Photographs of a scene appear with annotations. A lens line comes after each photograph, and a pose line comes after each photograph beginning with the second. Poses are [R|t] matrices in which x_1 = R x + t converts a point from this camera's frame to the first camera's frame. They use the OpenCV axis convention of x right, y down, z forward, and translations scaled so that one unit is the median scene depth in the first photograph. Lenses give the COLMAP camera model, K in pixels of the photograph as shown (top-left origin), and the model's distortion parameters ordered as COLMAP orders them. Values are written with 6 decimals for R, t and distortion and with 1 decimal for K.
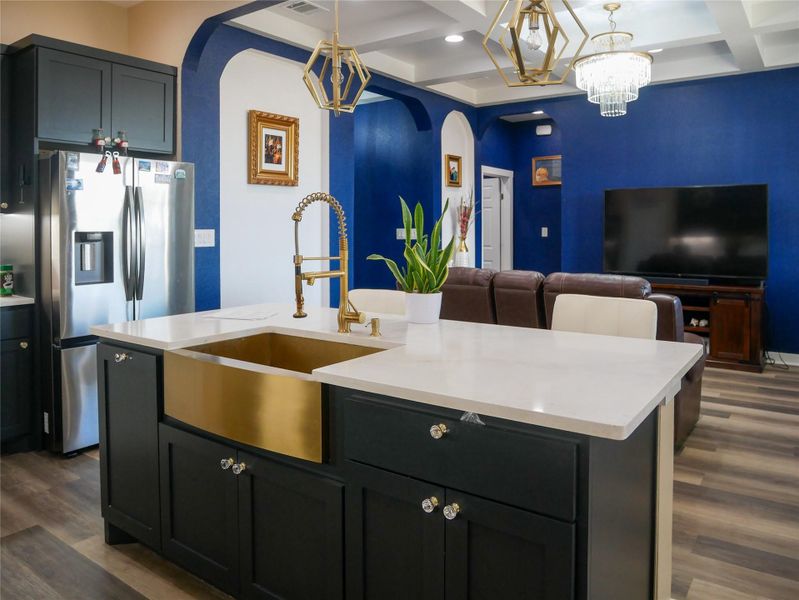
lens RADIAL K [[614.7, 0, 406.7], [0, 614.7, 301.8], [0, 0, 1]] dist [-0.019555, 0.010121]
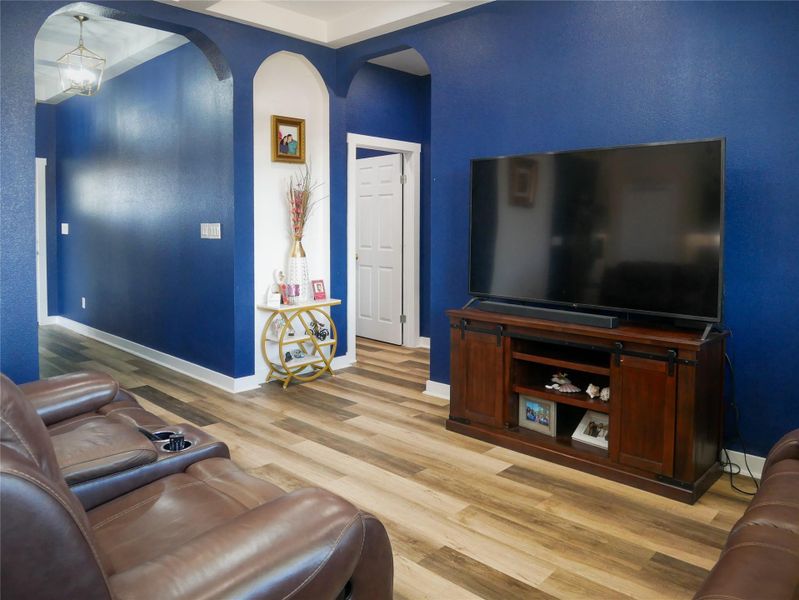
lens RADIAL K [[614.7, 0, 393.6], [0, 614.7, 297.8], [0, 0, 1]] dist [-0.019555, 0.010121]
pose [[0.990835, 0.020675, -0.133484, 0.291386], [-0.020050, 0.999781, 0.006026, -0.042187], [0.133580, -0.003294, 0.991033, 0.333810]]
